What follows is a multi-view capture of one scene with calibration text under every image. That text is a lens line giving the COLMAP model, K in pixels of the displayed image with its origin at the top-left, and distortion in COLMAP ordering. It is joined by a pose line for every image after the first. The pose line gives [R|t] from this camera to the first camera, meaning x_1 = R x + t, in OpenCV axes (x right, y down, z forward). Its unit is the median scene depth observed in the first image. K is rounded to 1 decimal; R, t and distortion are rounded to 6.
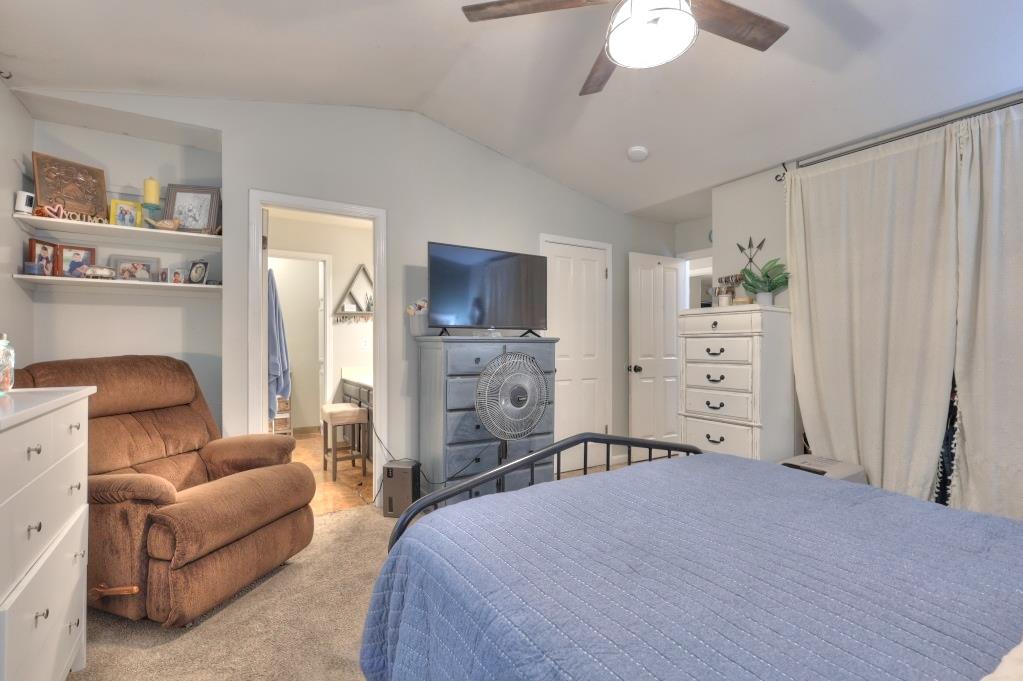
lens RADIAL K [[461.8, 0, 509.3], [0, 461.8, 341.3], [0, 0, 1]] dist [0.000812, -0.000734]
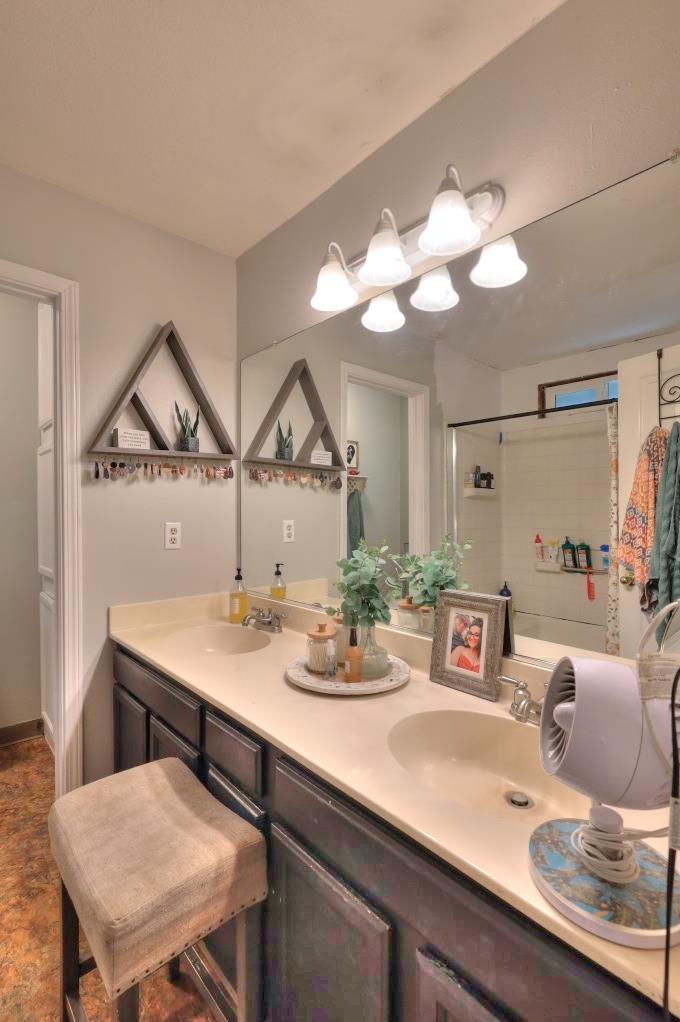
lens RADIAL K [[461.4, 0, 342.6], [0, 461.4, 509.4], [0, 0, 1]] dist [0.000812, -0.000734]
pose [[0.983442, -0.005305, 0.181144, -0.248160], [0.005498, 0.999985, -0.000561, -0.016101], [-0.181139, 0.001548, 0.983456, 0.612062]]
